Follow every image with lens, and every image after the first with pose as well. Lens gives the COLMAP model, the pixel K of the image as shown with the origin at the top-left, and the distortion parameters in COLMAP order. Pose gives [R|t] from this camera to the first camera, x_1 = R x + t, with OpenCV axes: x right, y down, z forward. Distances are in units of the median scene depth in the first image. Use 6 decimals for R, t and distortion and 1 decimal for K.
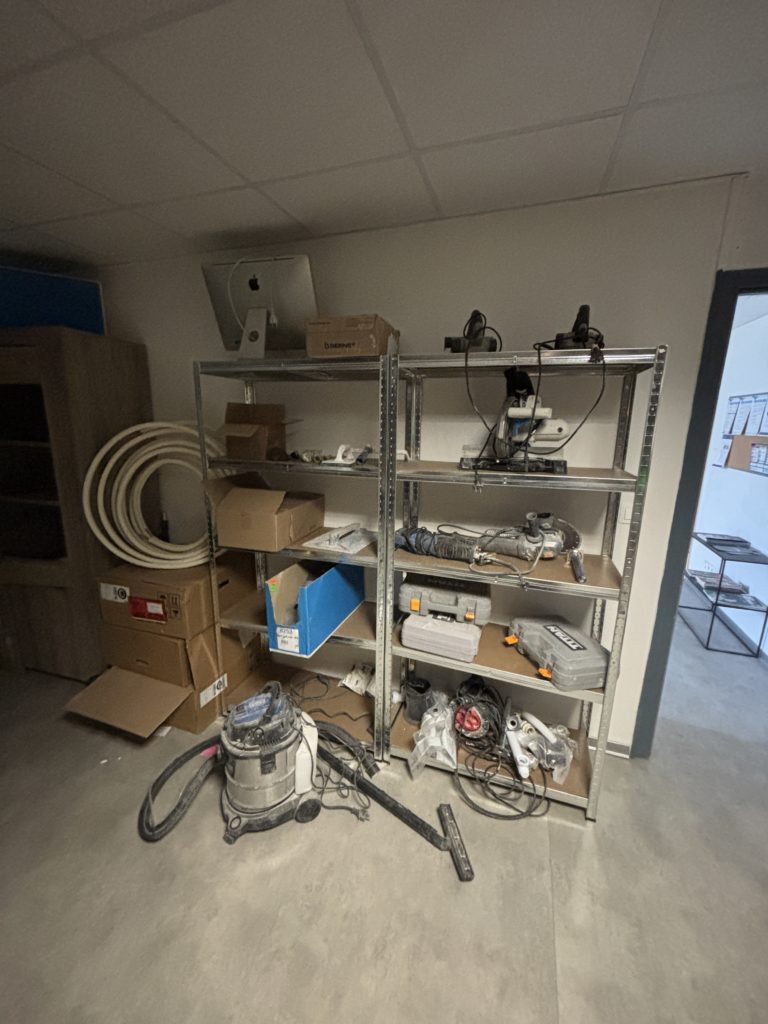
lens RADIAL K [[410.7, 0, 384.0], [0, 410.7, 512.0], [0, 0, 1]] dist [-0.000386, -0.000098]
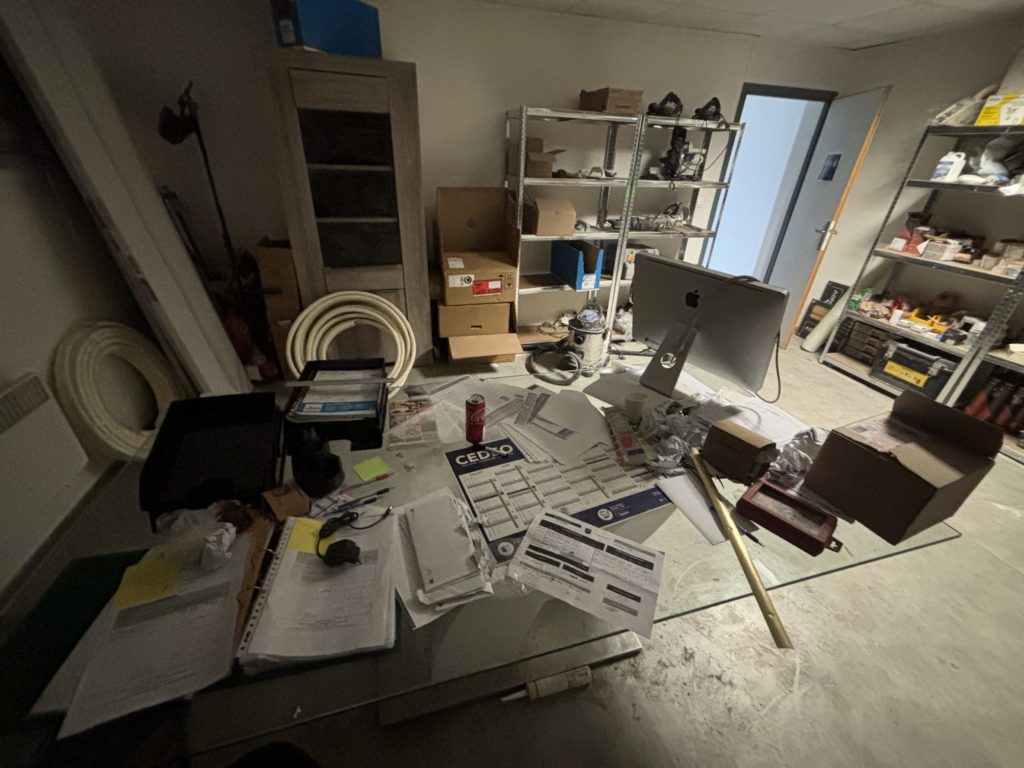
lens RADIAL K [[410.7, 0, 512.8], [0, 410.7, 380.9], [0, 0, 1]] dist [-0.000386, -0.000098]
pose [[0.829467, -0.260460, 0.494110, -1.343317], [0.093157, 0.936741, 0.337400, 0.055860], [-0.550732, -0.233833, 0.801259, -0.363384]]
